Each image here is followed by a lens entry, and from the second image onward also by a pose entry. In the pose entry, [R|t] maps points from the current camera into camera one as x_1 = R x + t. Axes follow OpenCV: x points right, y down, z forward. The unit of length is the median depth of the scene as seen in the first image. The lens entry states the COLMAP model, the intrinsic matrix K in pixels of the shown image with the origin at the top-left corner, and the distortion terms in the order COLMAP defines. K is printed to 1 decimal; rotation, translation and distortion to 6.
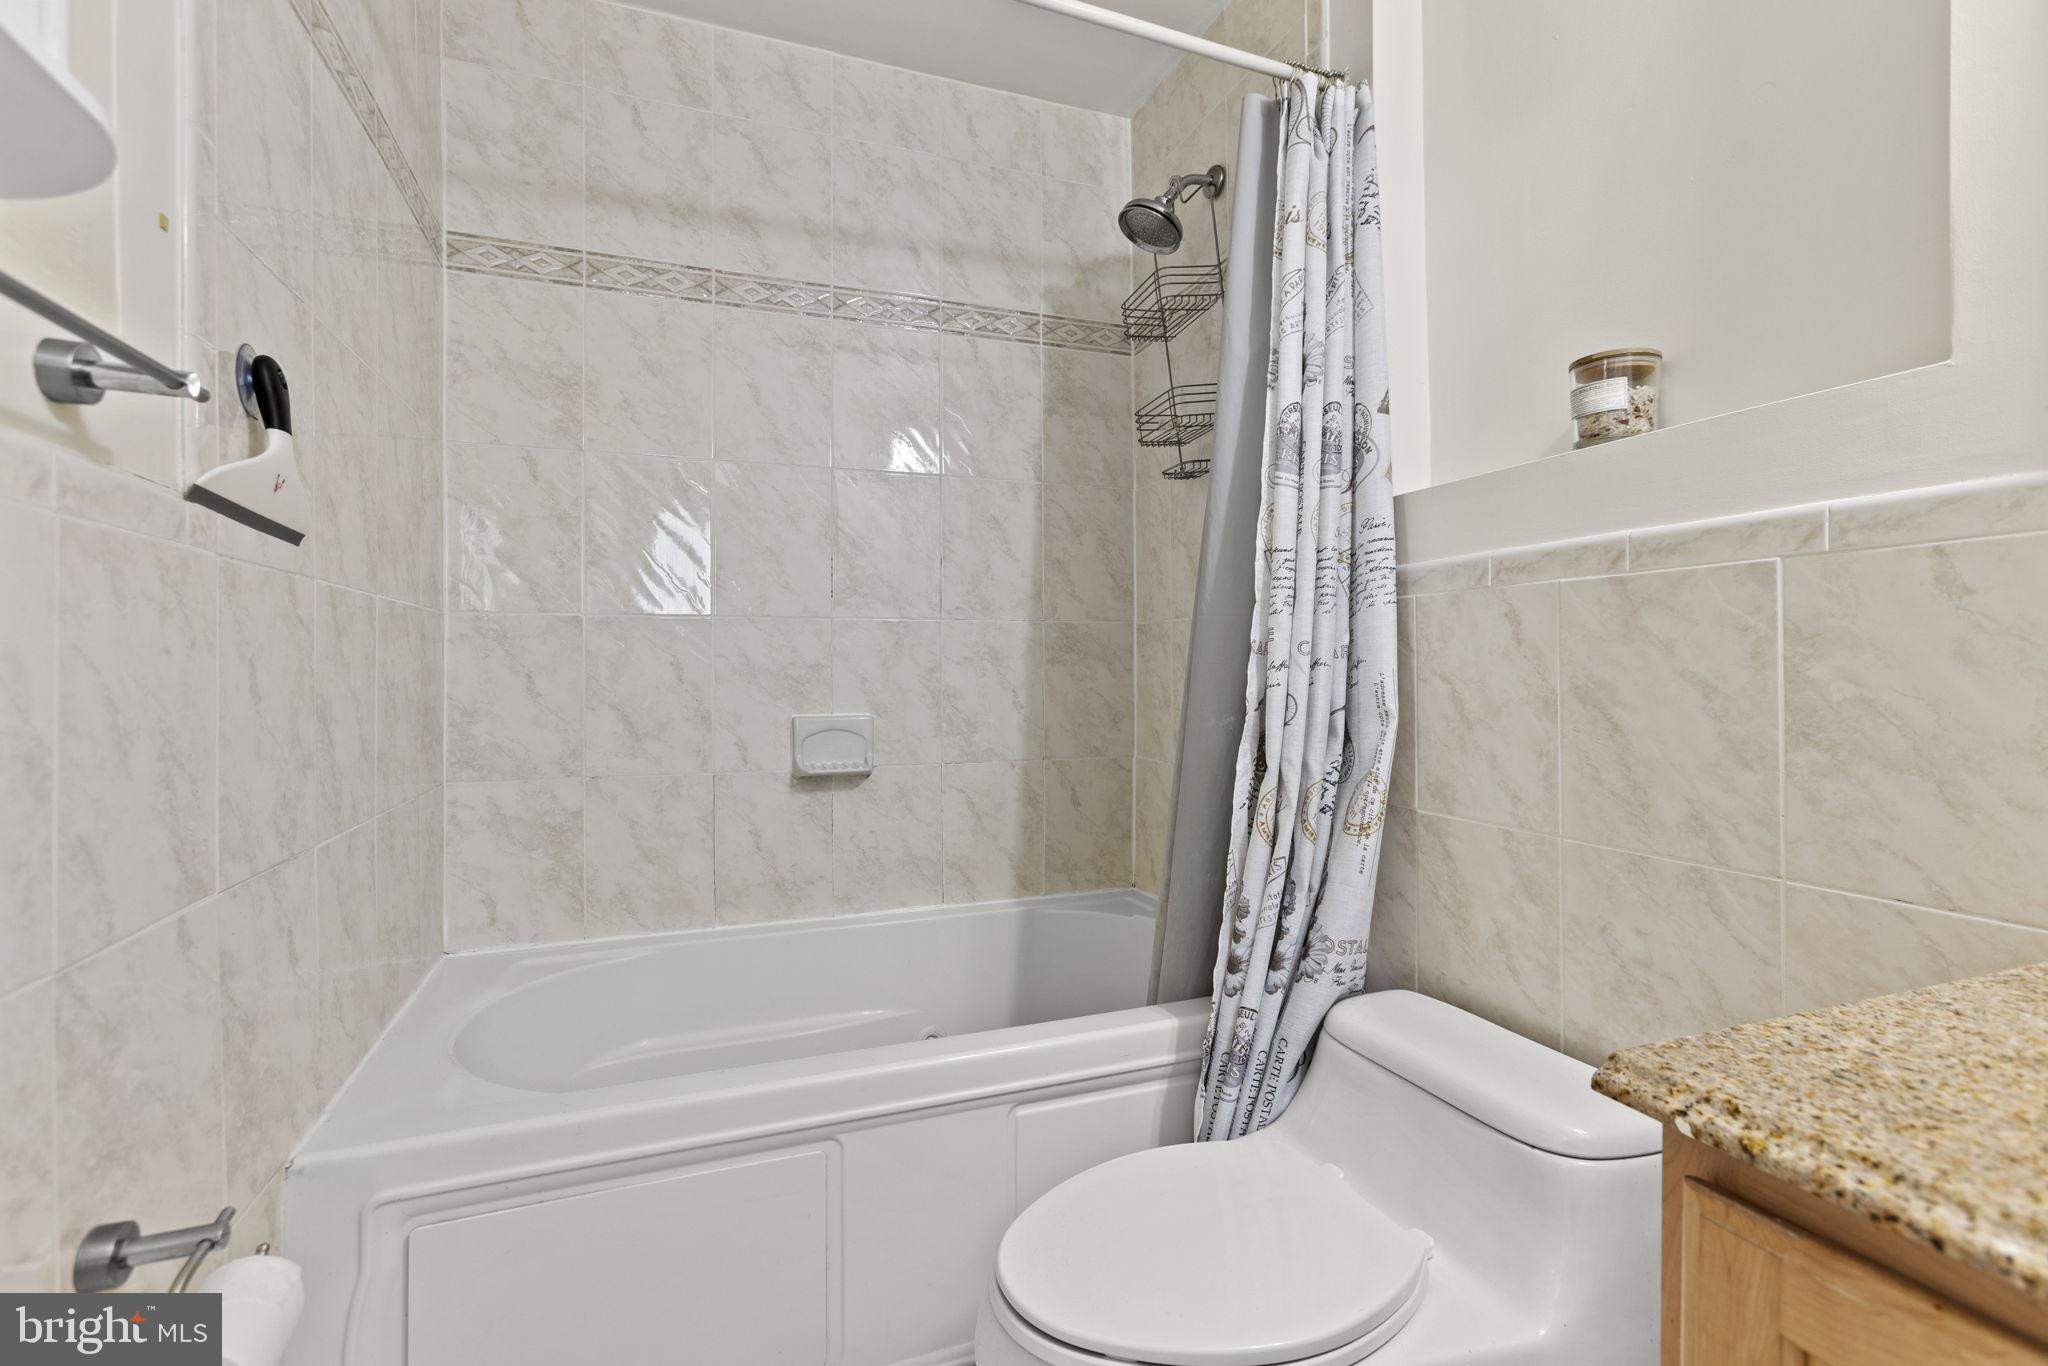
lens RADIAL K [[909.8, 0, 999.3], [0, 909.8, 671.4], [0, 0, 1]] dist [-0.025853, 0.014077]
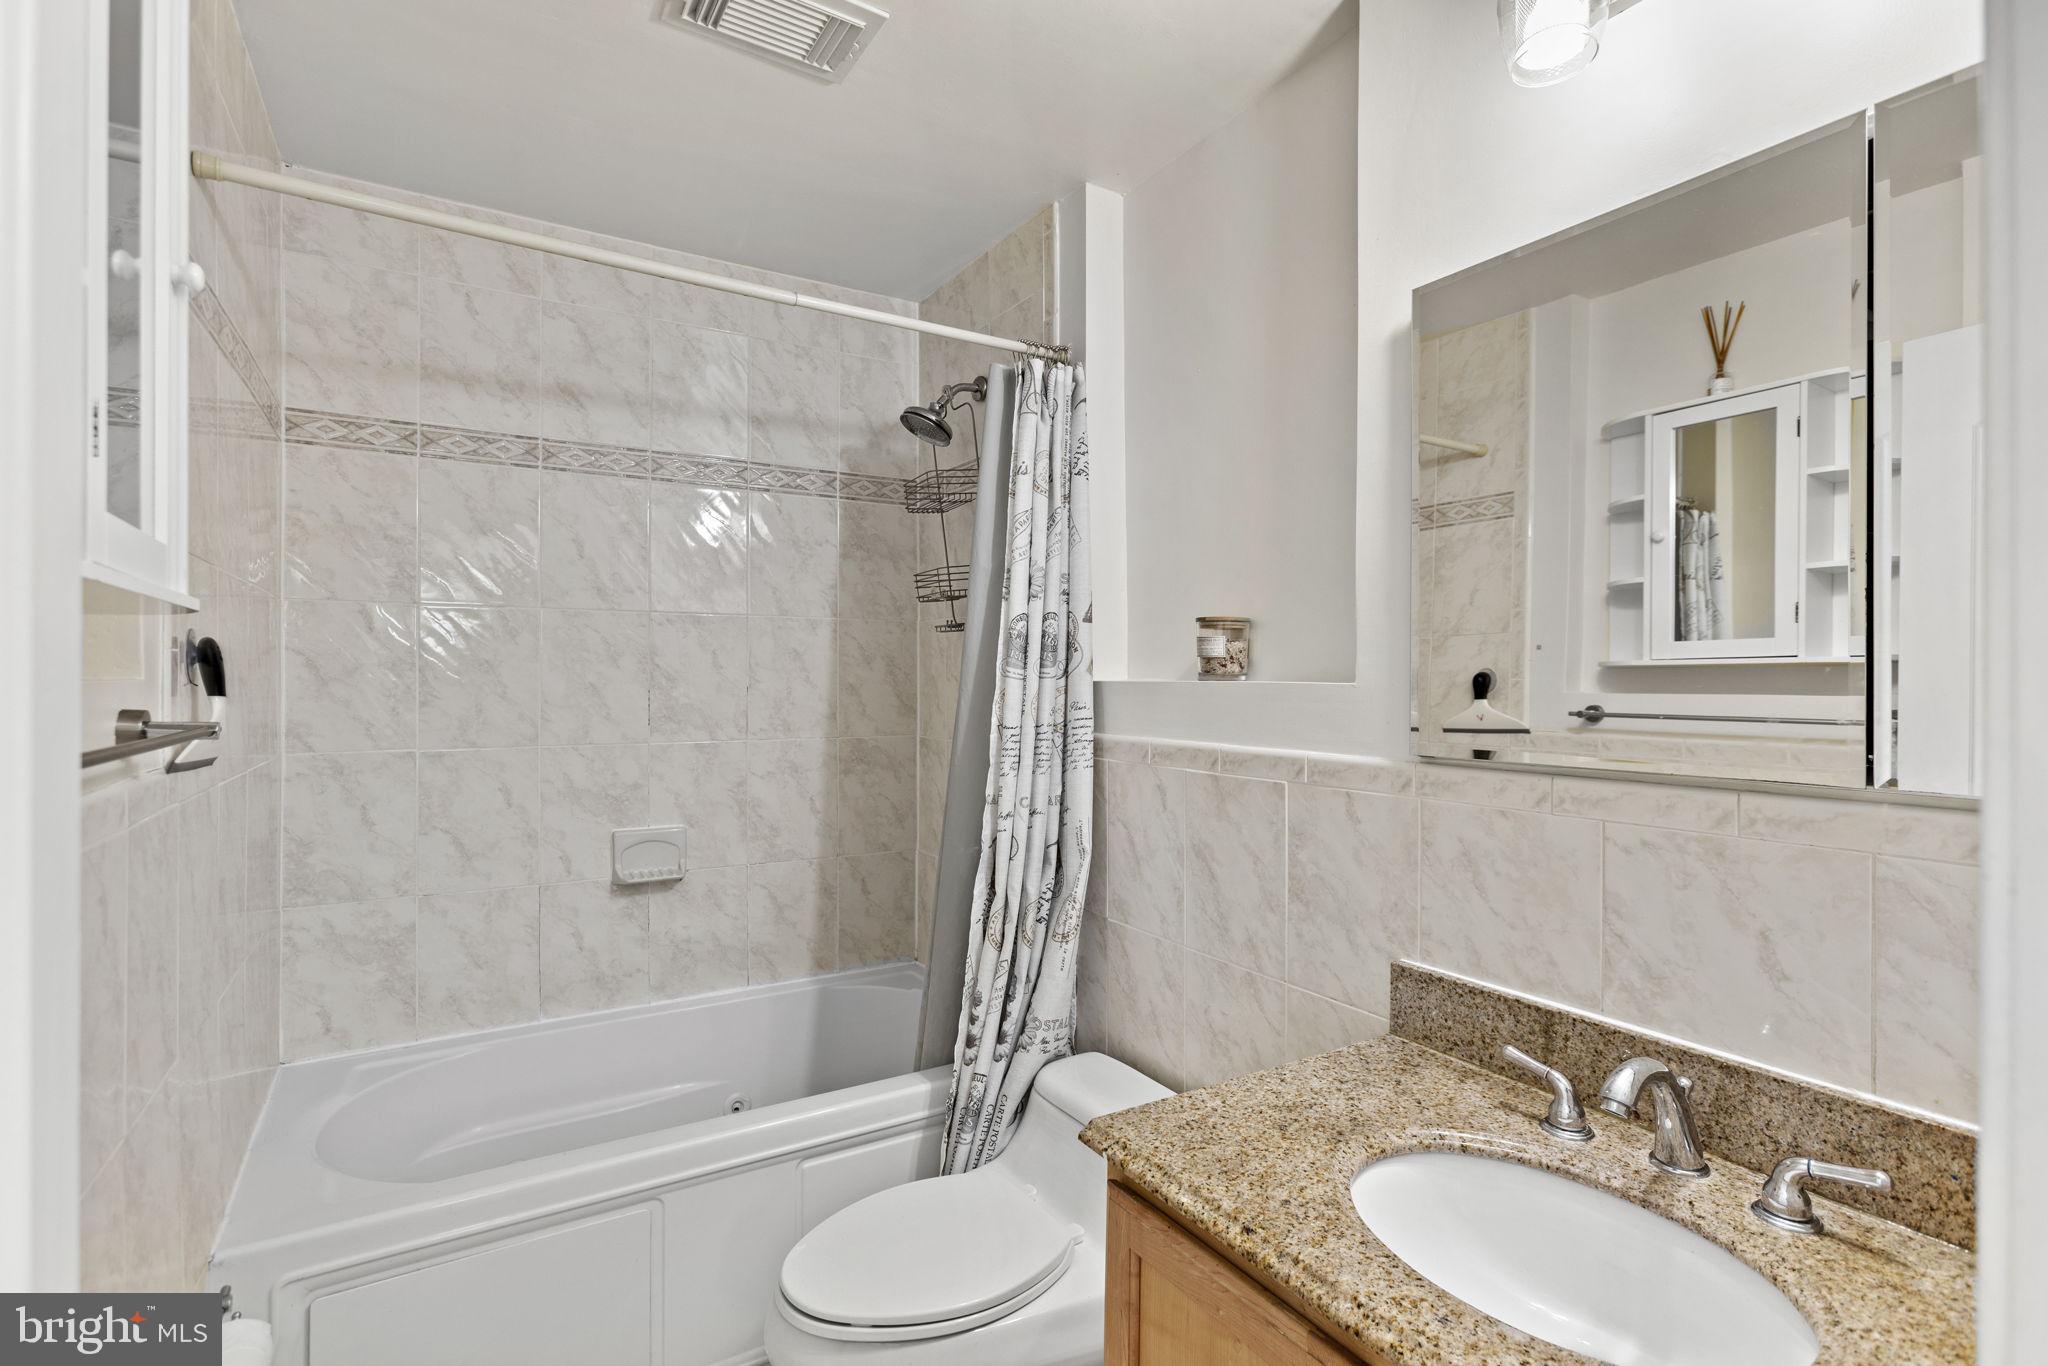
lens RADIAL K [[964.3, 0, 1001.6], [0, 964.3, 684.1], [0, 0, 1]] dist [-0.029192, 0.019503]
pose [[0.982163, 0.005962, 0.187936, 0.033836], [-0.006718, 0.999972, 0.003384, -0.199531], [-0.187911, -0.004586, 0.982175, -0.380047]]
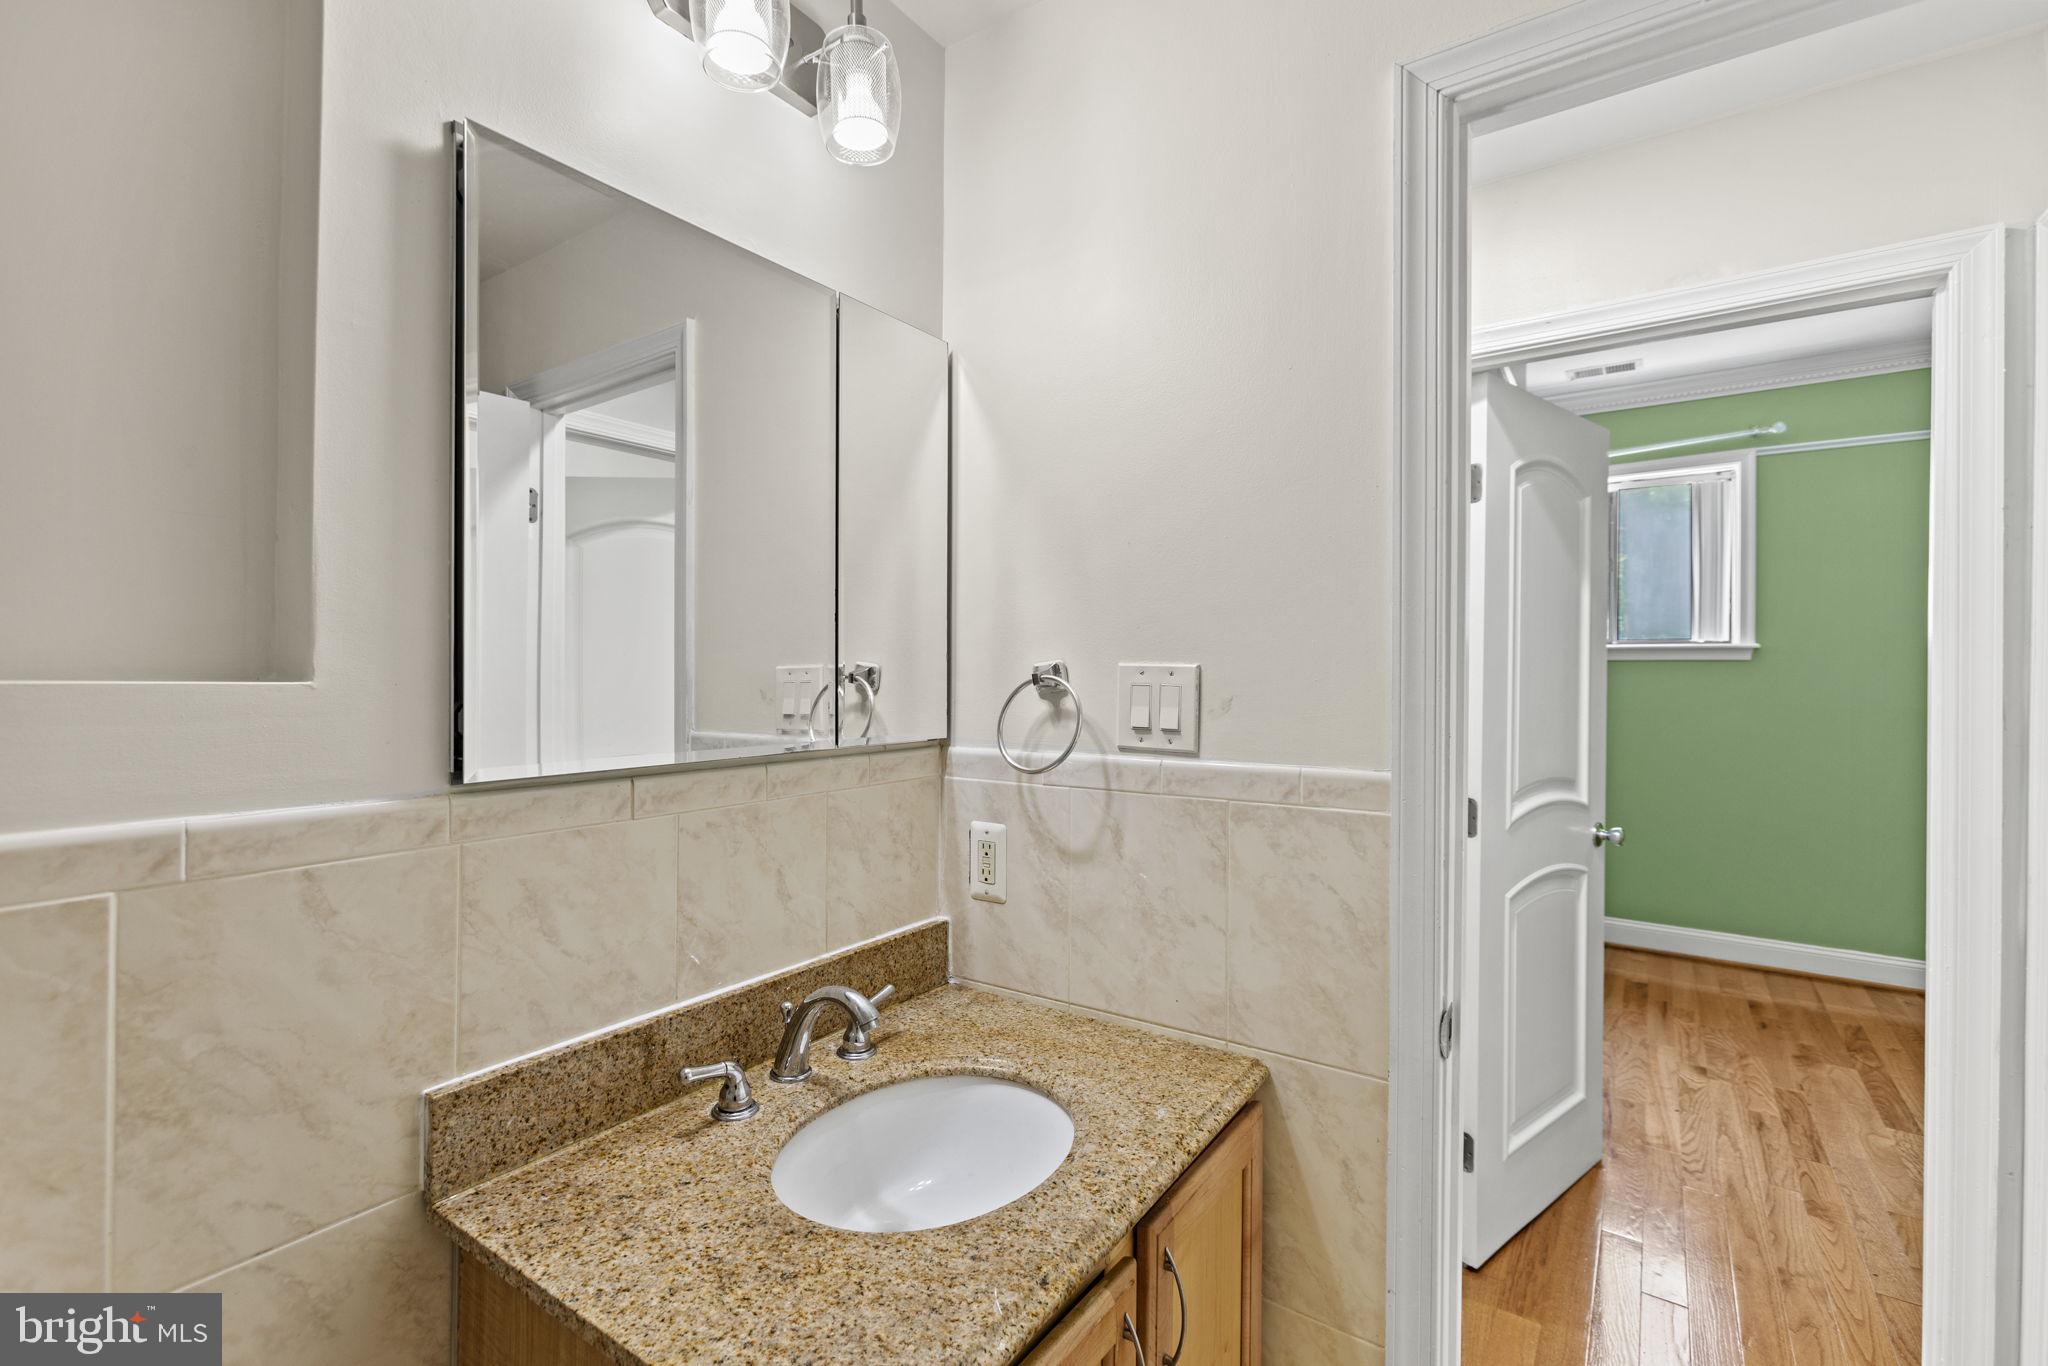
lens RADIAL K [[892.9, 0, 1018.1], [0, 892.9, 678.0], [0, 0, 1]] dist [0.000190, 0.000143]
pose [[-0.580285, -0.008003, 0.814374, -0.116713], [-0.008310, 0.999958, 0.003905, -0.207771], [-0.814371, -0.004502, -0.580327, 0.539853]]
